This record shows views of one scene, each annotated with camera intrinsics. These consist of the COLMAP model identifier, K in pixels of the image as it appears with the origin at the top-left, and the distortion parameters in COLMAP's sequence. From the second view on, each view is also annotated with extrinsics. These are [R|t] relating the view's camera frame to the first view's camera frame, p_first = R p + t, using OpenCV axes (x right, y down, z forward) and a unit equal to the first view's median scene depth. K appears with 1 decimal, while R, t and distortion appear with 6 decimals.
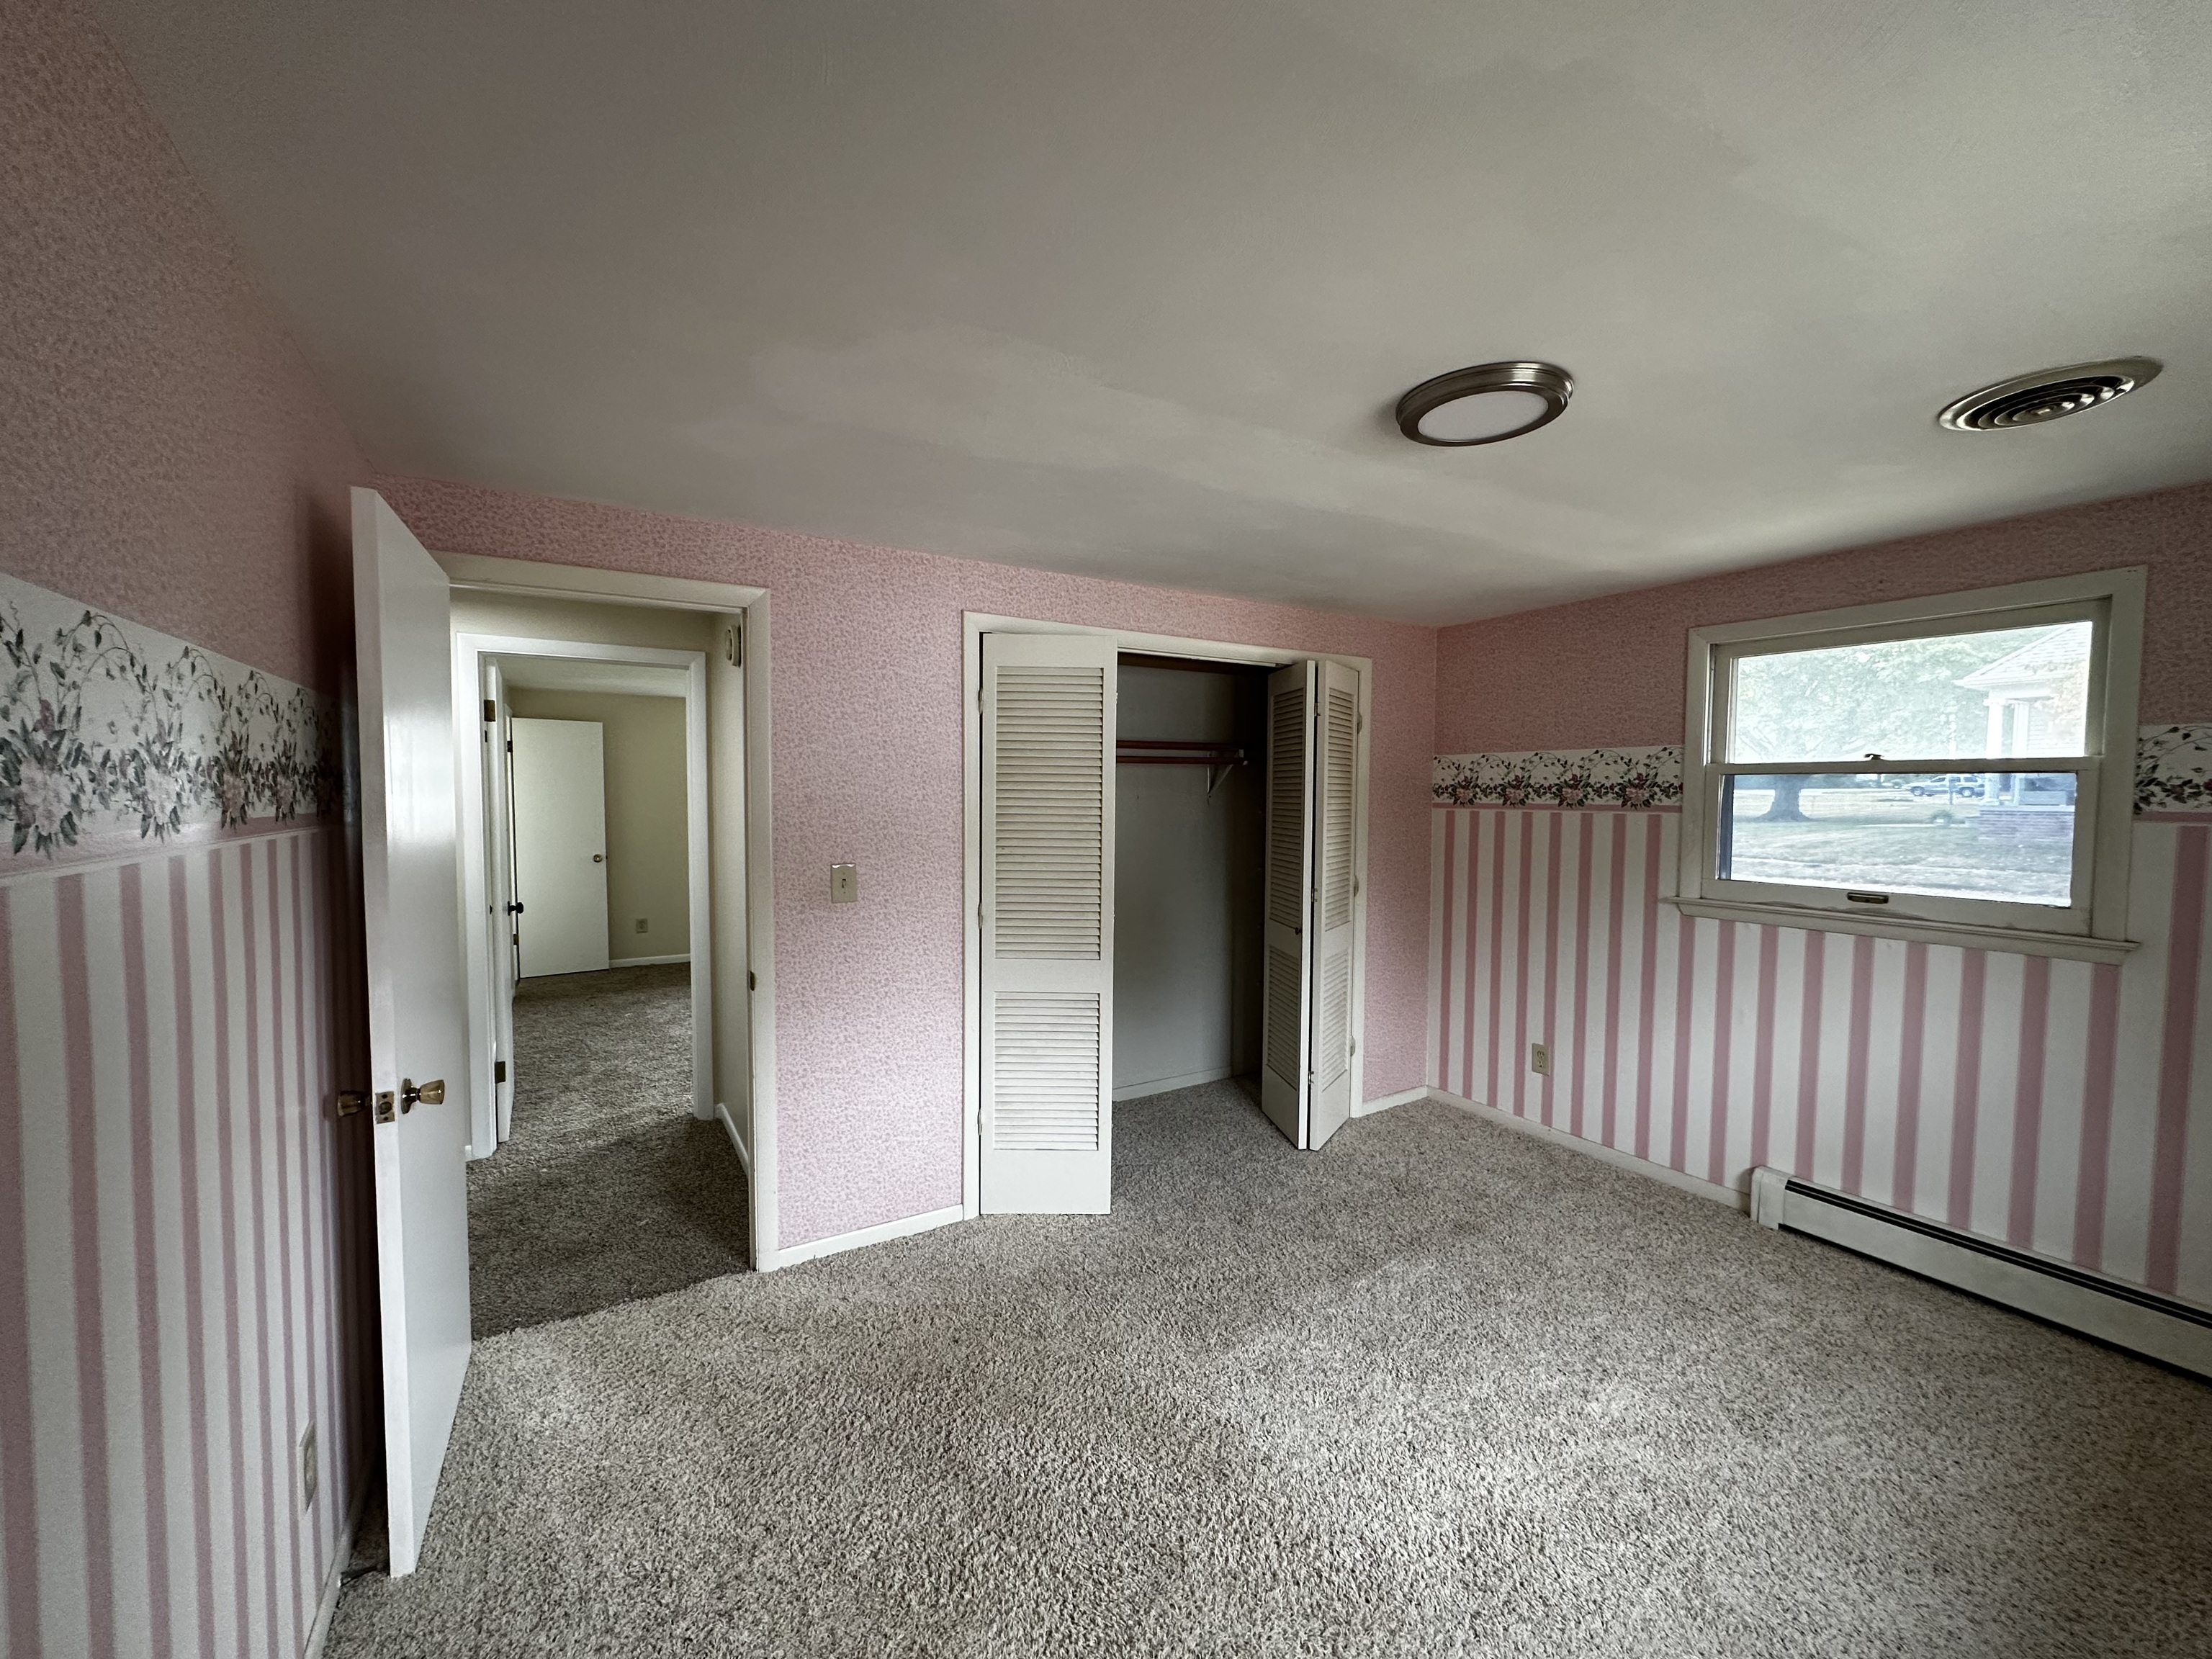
lens RADIAL K [[892.7, 0, 1137.4], [0, 892.7, 832.5], [0, 0, 1]] dist [-0.010605, 0.000310]
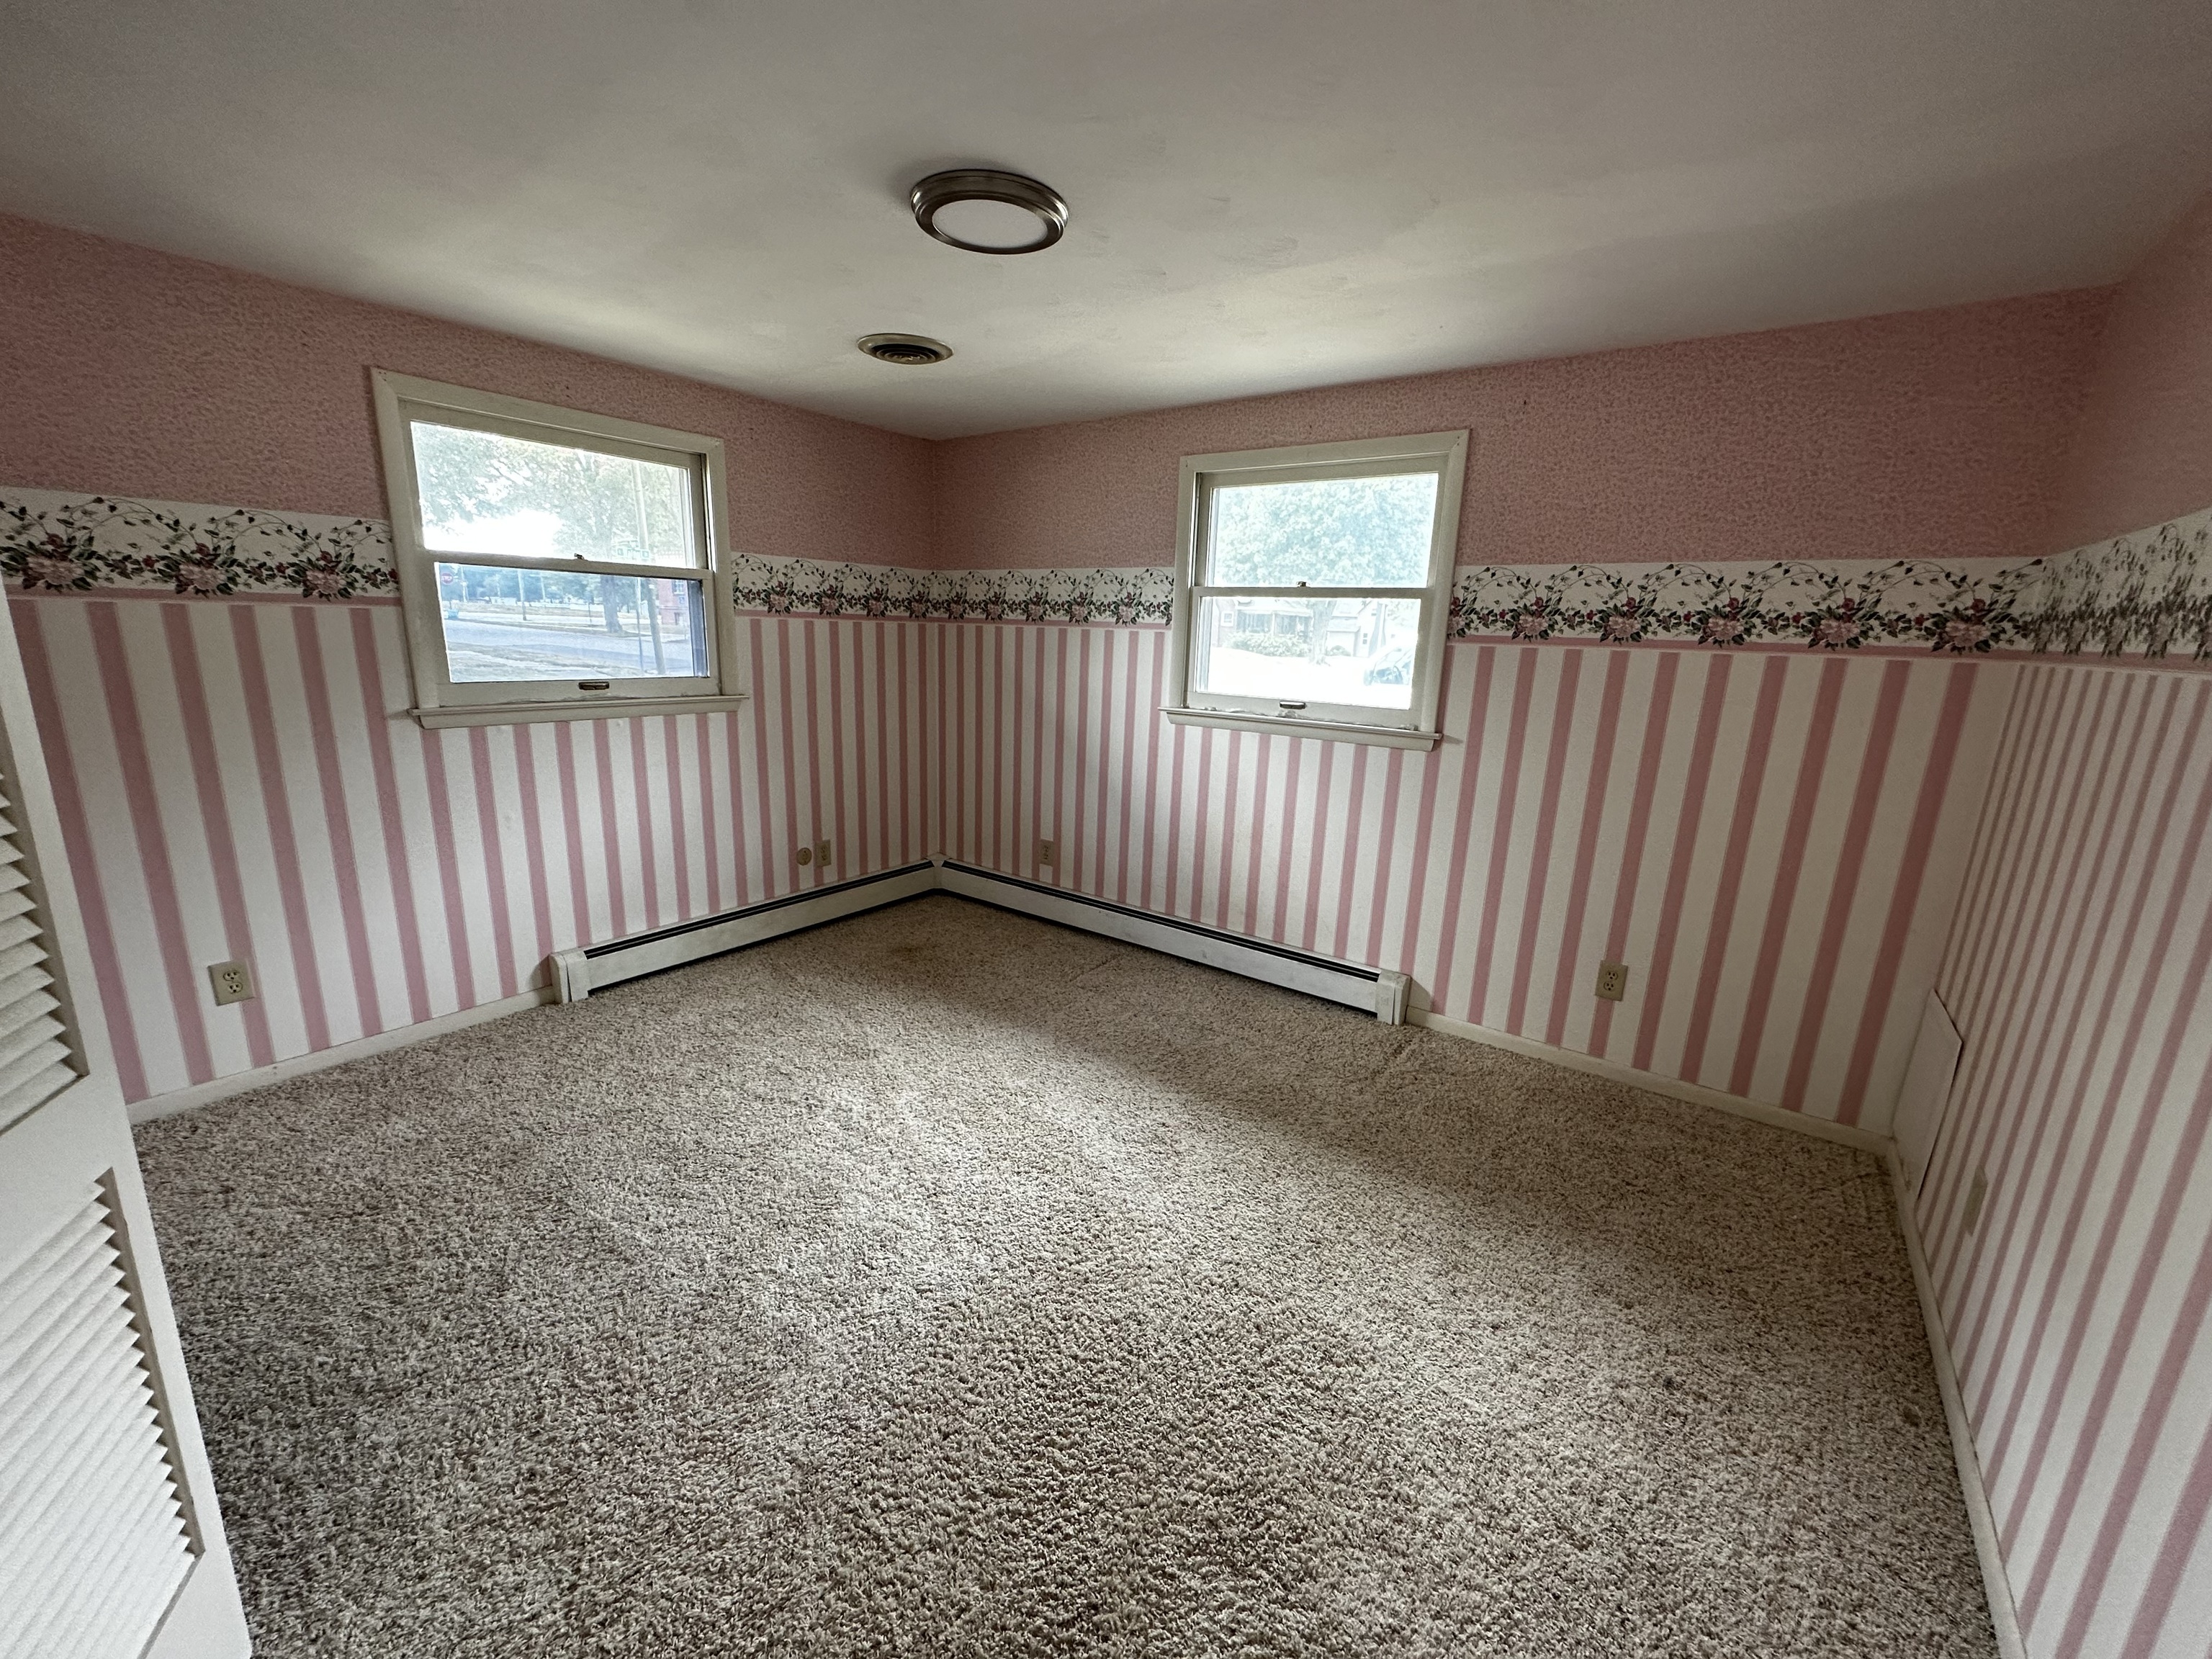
lens RADIAL K [[892.7, 0, 1137.4], [0, 892.7, 832.5], [0, 0, 1]] dist [-0.010605, 0.000310]
pose [[-0.405938, -0.234776, 0.883230, -0.451348], [-0.007709, 0.967285, 0.253576, -0.033691], [-0.913868, 0.096127, -0.394467, 0.732936]]
